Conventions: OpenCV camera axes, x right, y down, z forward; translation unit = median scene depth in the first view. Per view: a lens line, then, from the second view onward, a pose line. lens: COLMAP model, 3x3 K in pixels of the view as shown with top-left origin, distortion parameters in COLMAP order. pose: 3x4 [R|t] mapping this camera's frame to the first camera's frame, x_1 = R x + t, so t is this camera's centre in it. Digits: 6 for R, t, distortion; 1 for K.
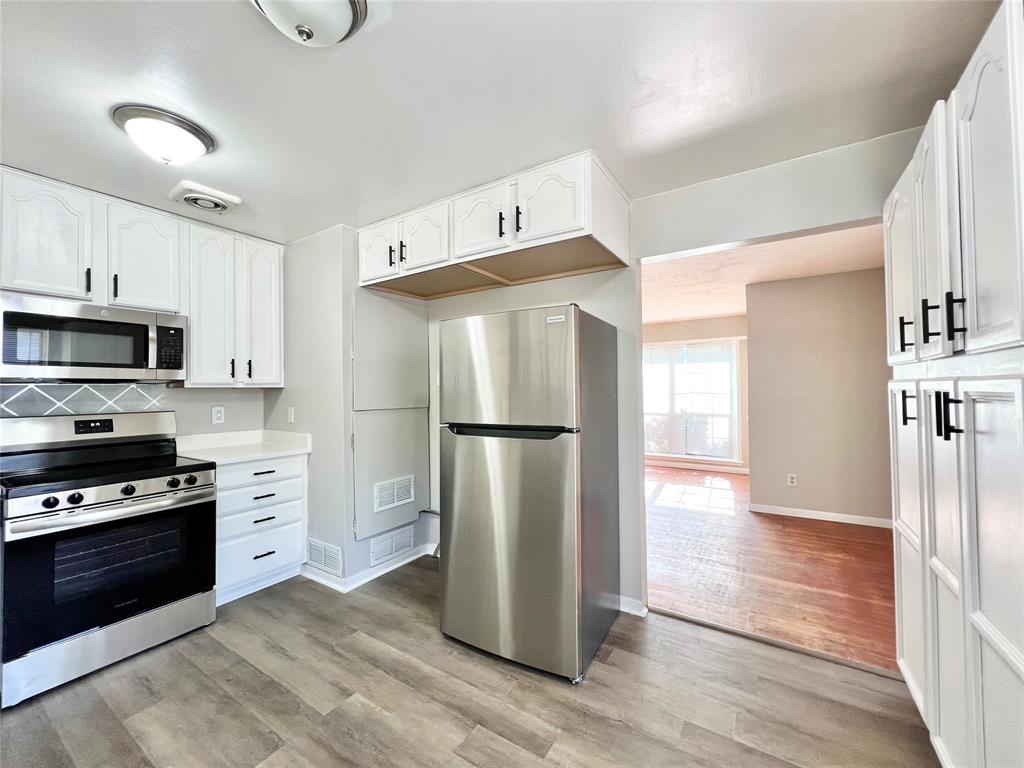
lens RADIAL K [[410.9, 0, 509.9], [0, 410.9, 381.5], [0, 0, 1]] dist [-0.004420, 0.001203]
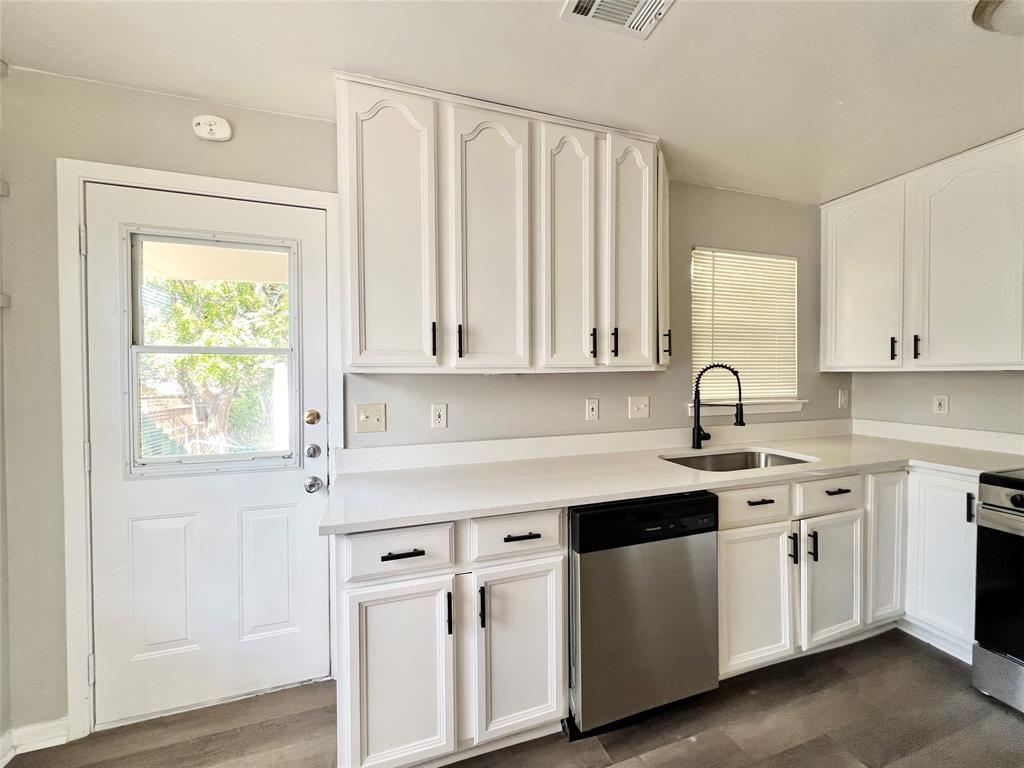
lens RADIAL K [[410.9, 0, 511.3], [0, 410.9, 382.4], [0, 0, 1]] dist [-0.004420, 0.001203]
pose [[-0.625380, 0.028394, -0.779803, 0.174634], [0.026287, 0.999537, 0.015314, 0.001238], [0.779877, -0.010922, -0.625837, 0.536267]]
